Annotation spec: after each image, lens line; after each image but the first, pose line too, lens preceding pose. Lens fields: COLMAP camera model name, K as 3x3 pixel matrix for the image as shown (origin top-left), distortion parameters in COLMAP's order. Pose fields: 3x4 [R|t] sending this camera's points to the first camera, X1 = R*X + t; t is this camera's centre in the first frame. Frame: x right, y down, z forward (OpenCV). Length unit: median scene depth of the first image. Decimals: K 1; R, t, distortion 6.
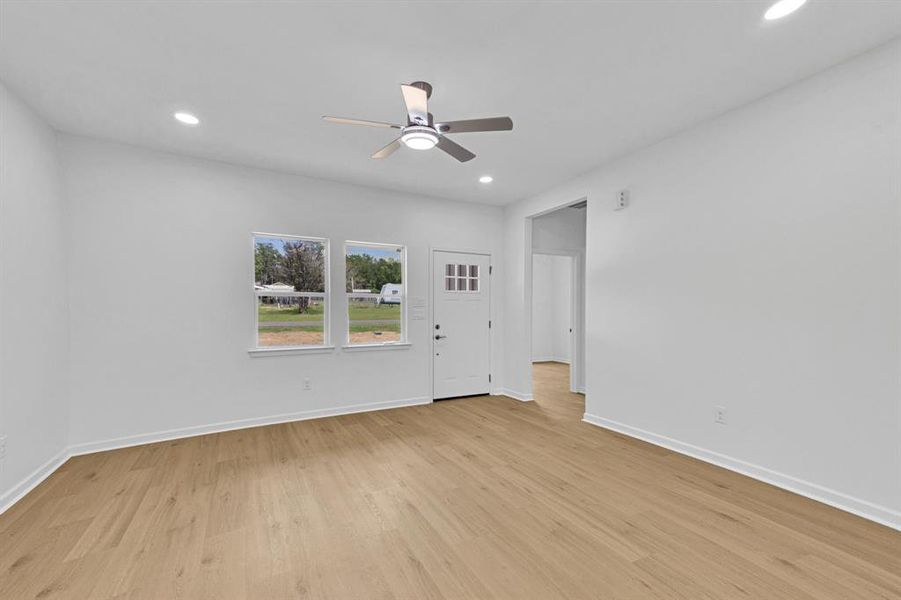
lens RADIAL K [[389.8, 0, 469.9], [0, 389.8, 325.9], [0, 0, 1]] dist [0.127620, 0.000221]
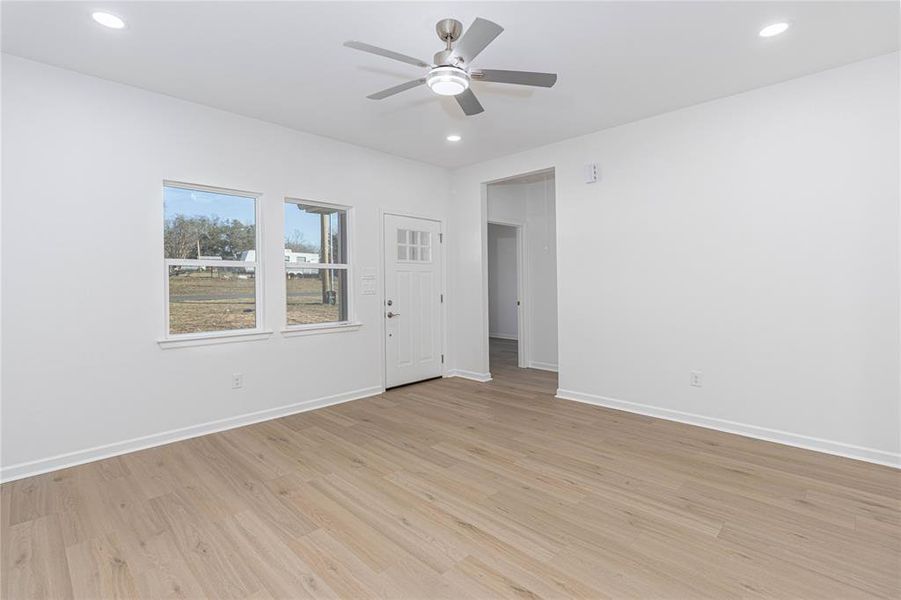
lens RADIAL K [[409.8, 0, 452.4], [0, 409.8, 295.9], [0, 0, 1]] dist [0.001471, 0.000191]
pose [[0.950273, -0.016017, 0.311007, -0.269687], [0.016012, 0.999868, 0.002568, -0.014665], [-0.311008, 0.002539, 0.950404, 0.127986]]
